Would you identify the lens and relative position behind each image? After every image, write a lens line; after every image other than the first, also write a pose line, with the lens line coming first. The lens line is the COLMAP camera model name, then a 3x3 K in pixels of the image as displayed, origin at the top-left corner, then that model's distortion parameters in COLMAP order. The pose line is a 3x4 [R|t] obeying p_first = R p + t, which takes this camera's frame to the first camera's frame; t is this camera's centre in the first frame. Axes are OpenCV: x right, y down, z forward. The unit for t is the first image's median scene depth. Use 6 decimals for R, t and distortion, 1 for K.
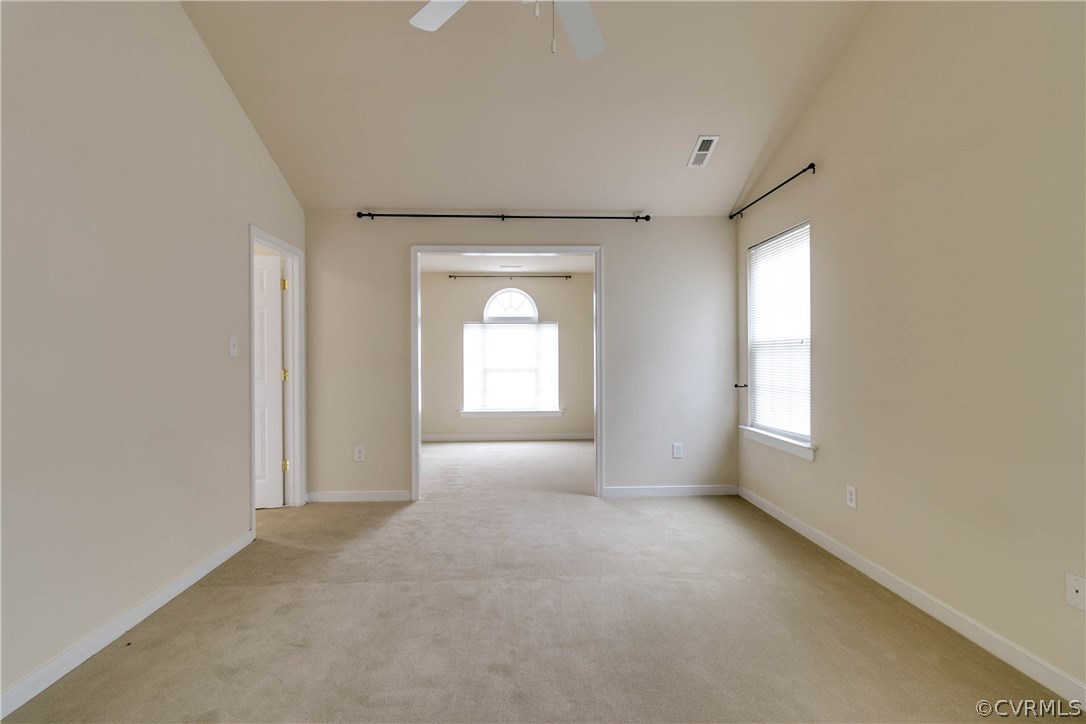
lens RADIAL K [[513.7, 0, 540.9], [0, 513.7, 356.8], [0, 0, 1]] dist [0.003168, 0.001050]
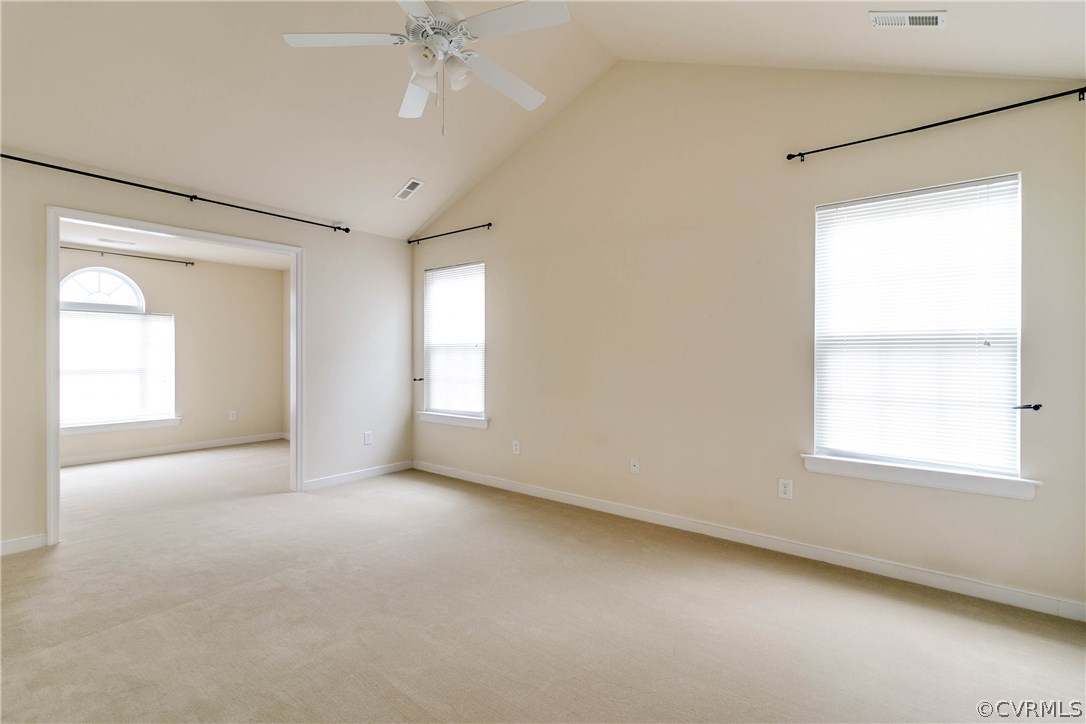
lens RADIAL K [[513.7, 0, 549.1], [0, 513.7, 355.7], [0, 0, 1]] dist [0.003168, 0.001050]
pose [[0.643844, 0.005955, 0.765133, -0.364006], [-0.004181, 0.999982, -0.004264, 0.002901], [-0.765145, -0.000454, 0.643858, -0.045384]]
